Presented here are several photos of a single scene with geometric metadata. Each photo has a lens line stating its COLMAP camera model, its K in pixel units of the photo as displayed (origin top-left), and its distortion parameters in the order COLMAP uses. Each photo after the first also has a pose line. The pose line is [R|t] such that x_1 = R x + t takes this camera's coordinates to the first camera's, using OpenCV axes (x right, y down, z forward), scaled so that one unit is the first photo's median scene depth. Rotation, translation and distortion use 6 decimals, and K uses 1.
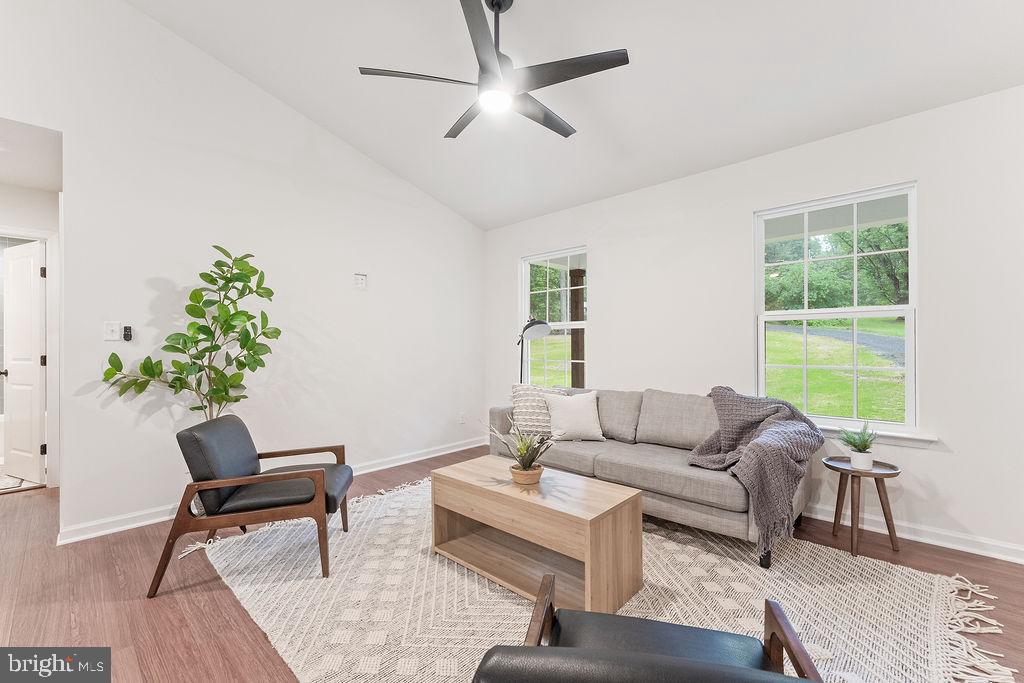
lens RADIAL K [[412.2, 0, 508.7], [0, 412.2, 348.7], [0, 0, 1]] dist [-0.001718, 0.000041]
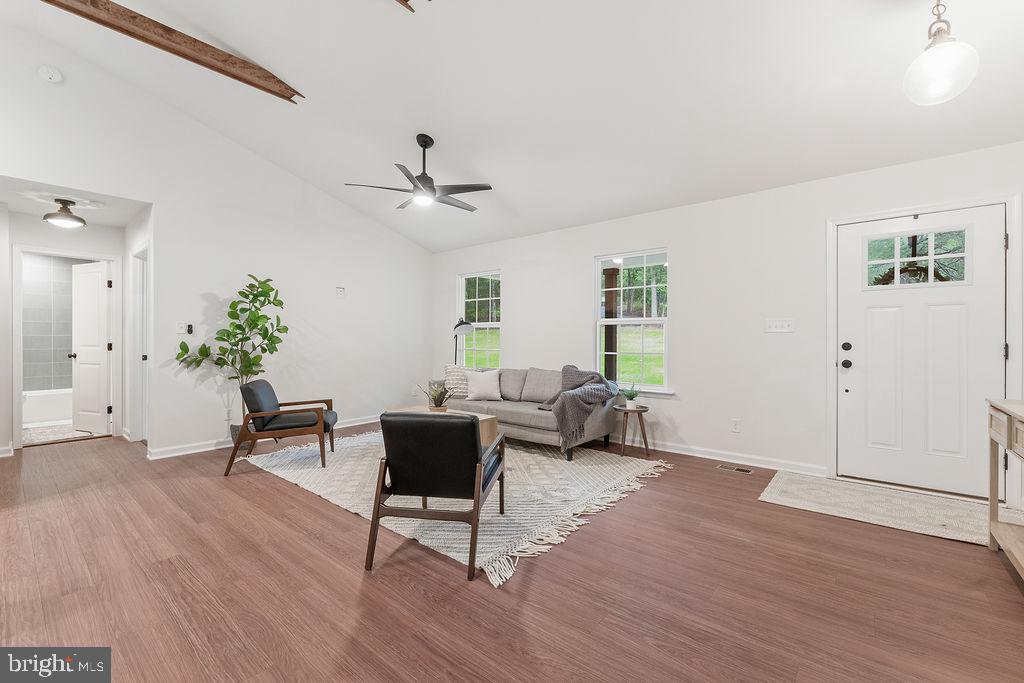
lens RADIAL K [[439.8, 0, 514.6], [0, 439.8, 346.0], [0, 0, 1]] dist [0.006763, -0.000694]
pose [[0.998306, 0.006510, 0.057825, 0.214794], [-0.007040, 0.999935, 0.008967, 0.003607], [-0.057762, -0.009359, 0.998286, -0.762161]]
